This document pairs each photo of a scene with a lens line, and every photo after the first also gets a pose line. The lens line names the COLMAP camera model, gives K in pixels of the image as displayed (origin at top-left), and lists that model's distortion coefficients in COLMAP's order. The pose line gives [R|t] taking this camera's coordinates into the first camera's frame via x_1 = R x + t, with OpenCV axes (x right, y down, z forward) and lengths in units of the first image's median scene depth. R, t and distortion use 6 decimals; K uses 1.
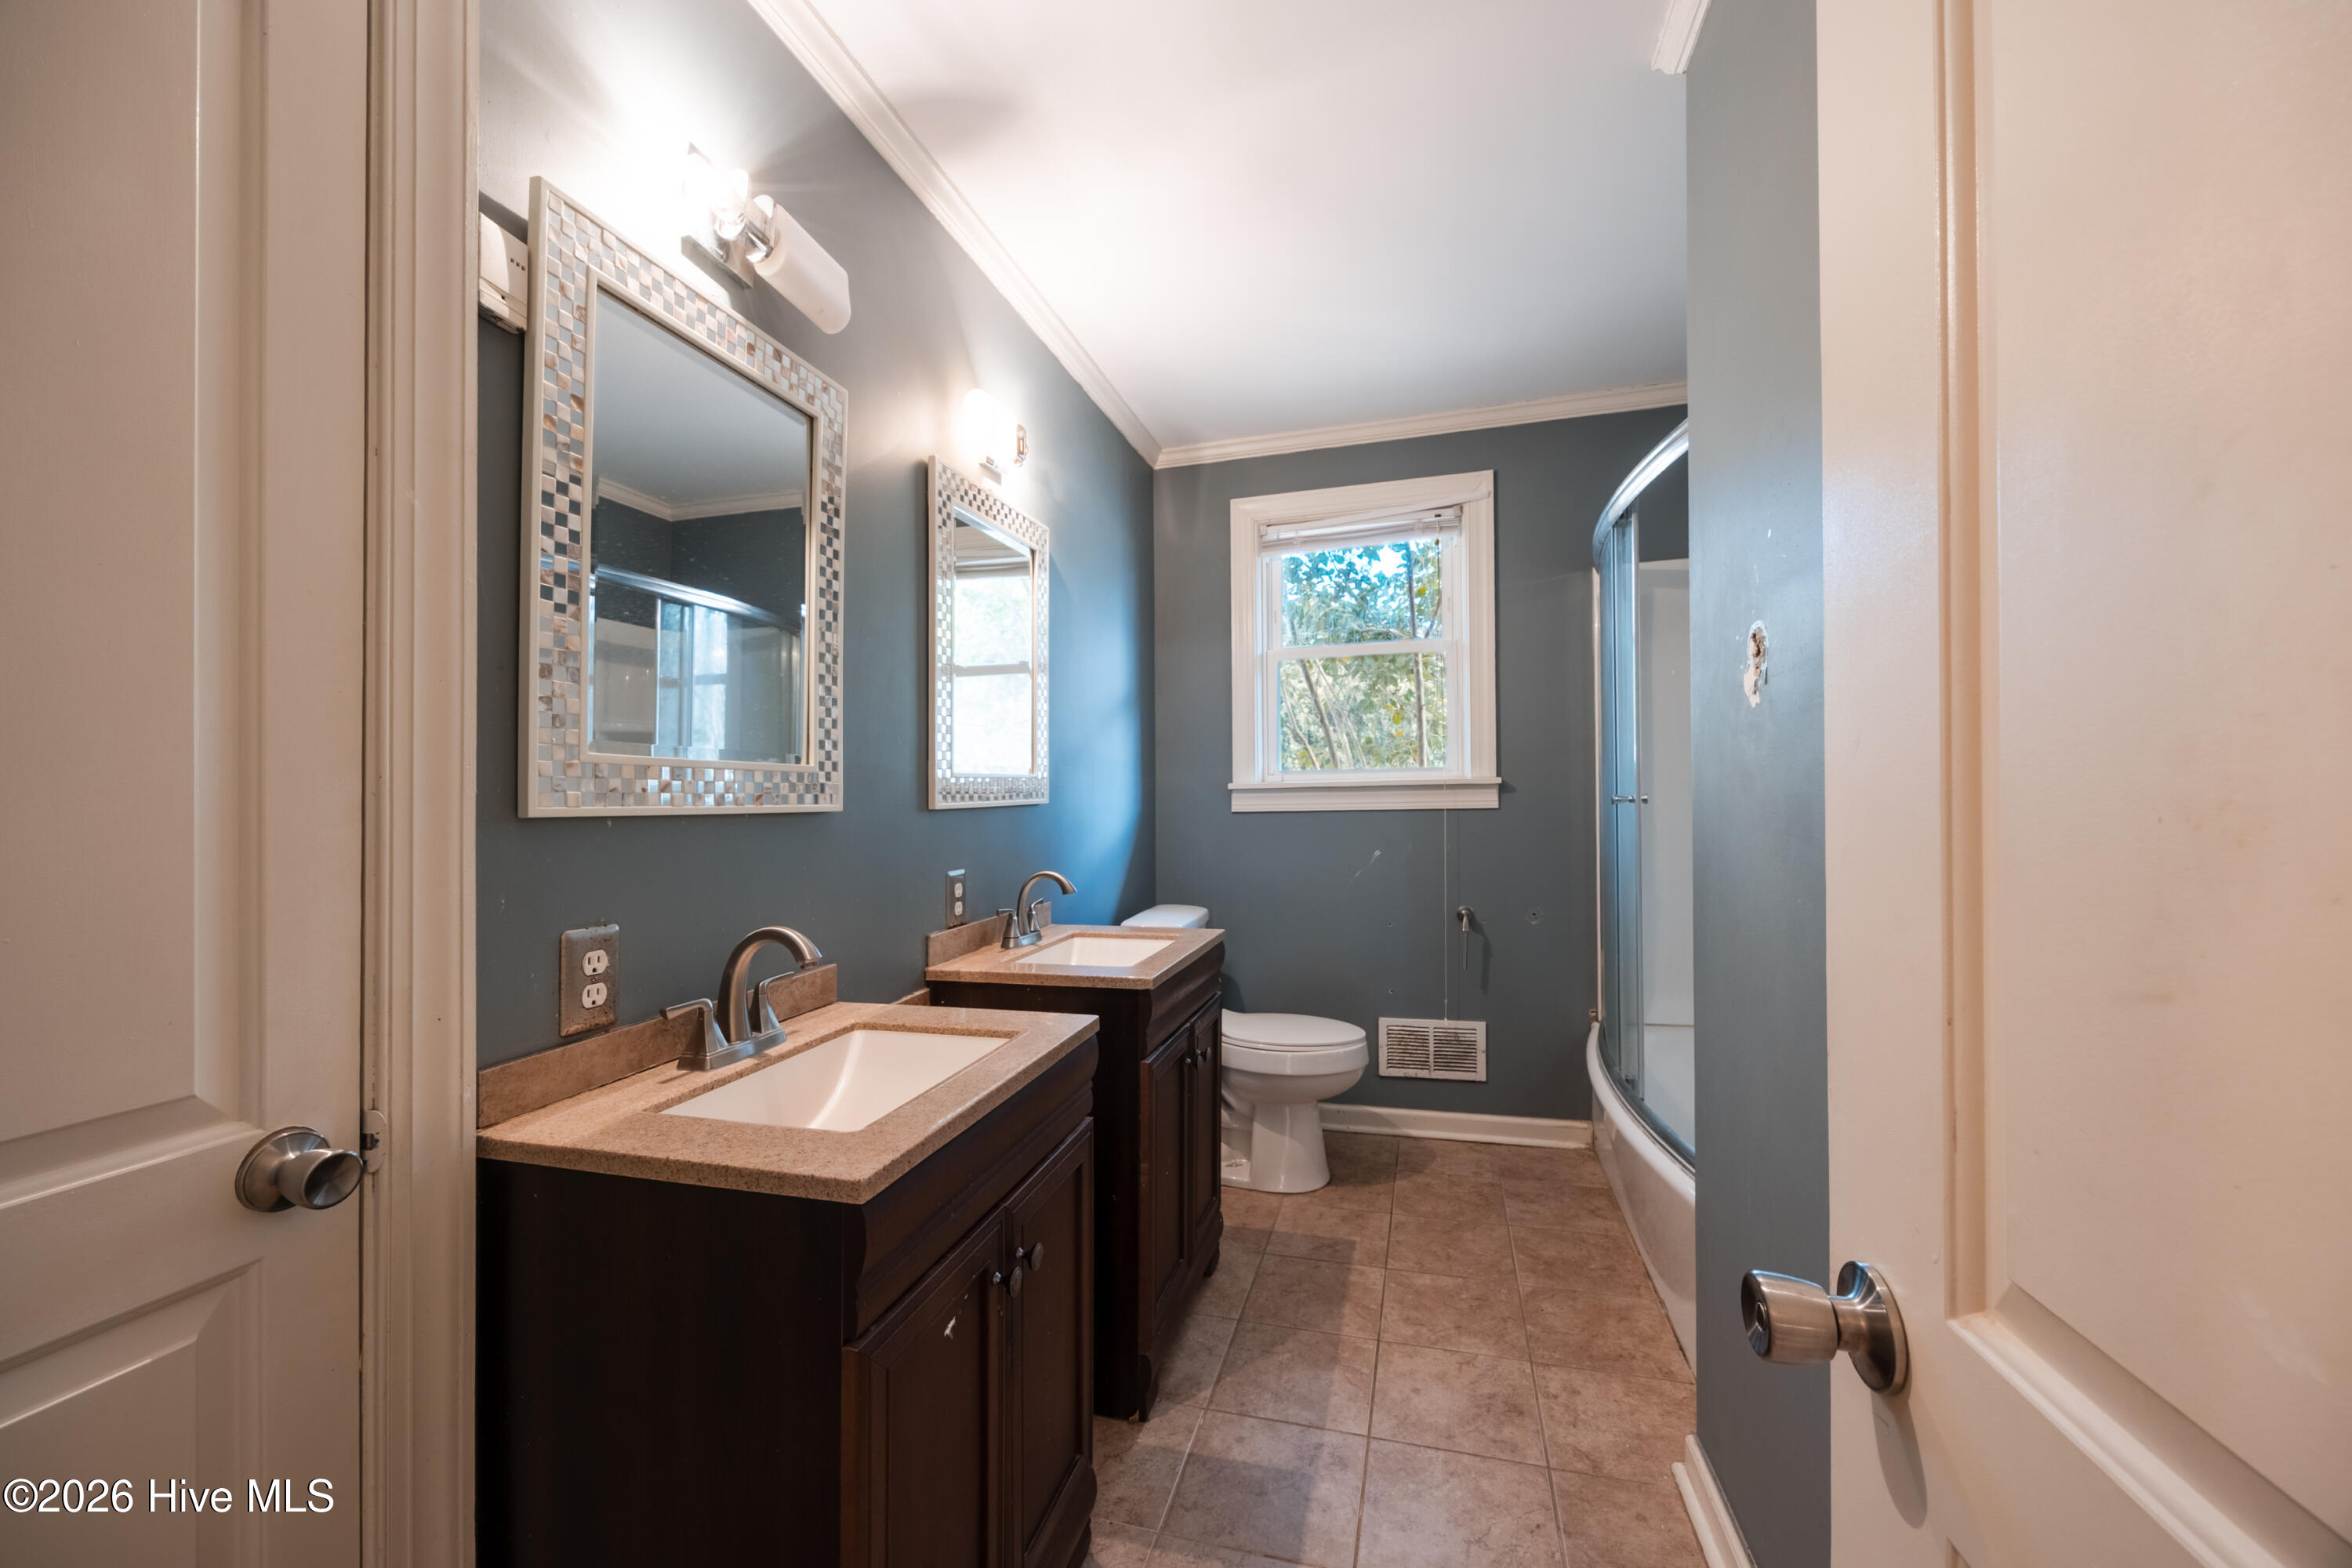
lens RADIAL K [[907.0, 0, 1176.1], [0, 907.0, 785.9], [0, 0, 1]] dist [-0.003481, 0.000521]
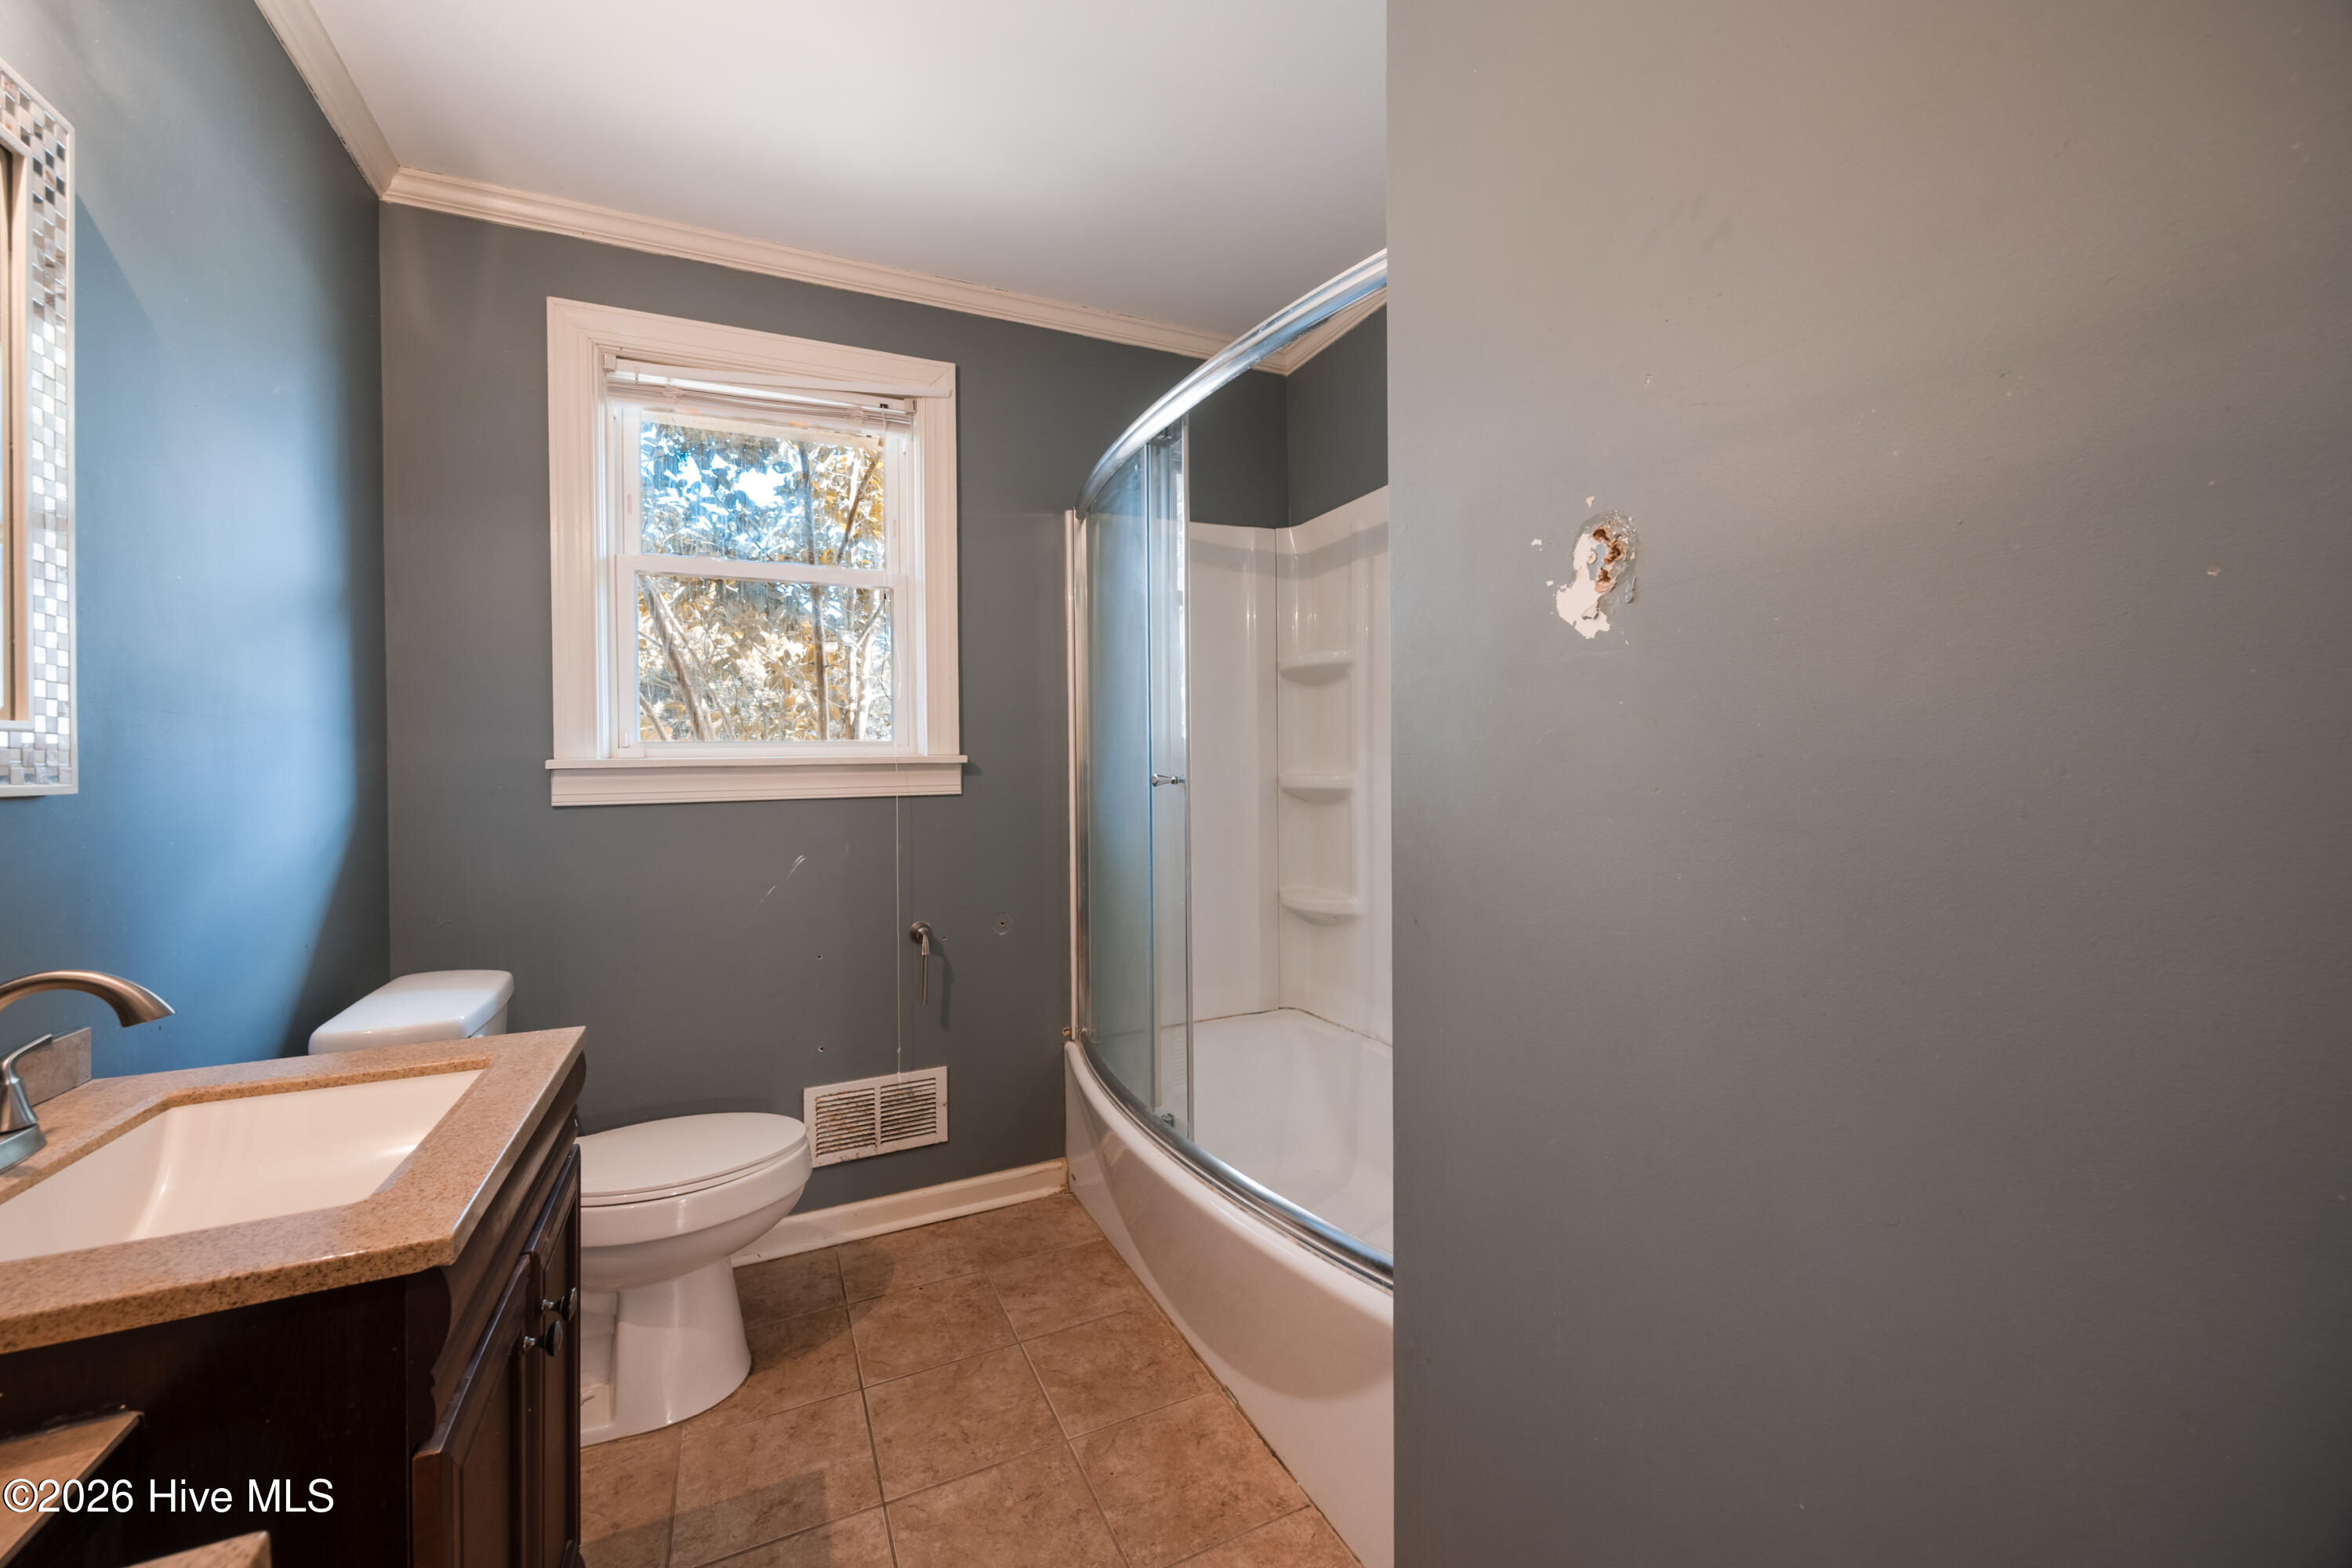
lens RADIAL K [[907.0, 0, 1171.1], [0, 907.0, 784.3], [0, 0, 1]] dist [-0.003481, 0.000521]
pose [[0.755723, -0.005383, 0.654870, -0.026190], [-0.001617, 0.999948, 0.010085, 0.007923], [-0.654890, -0.008680, 0.755675, 0.289152]]
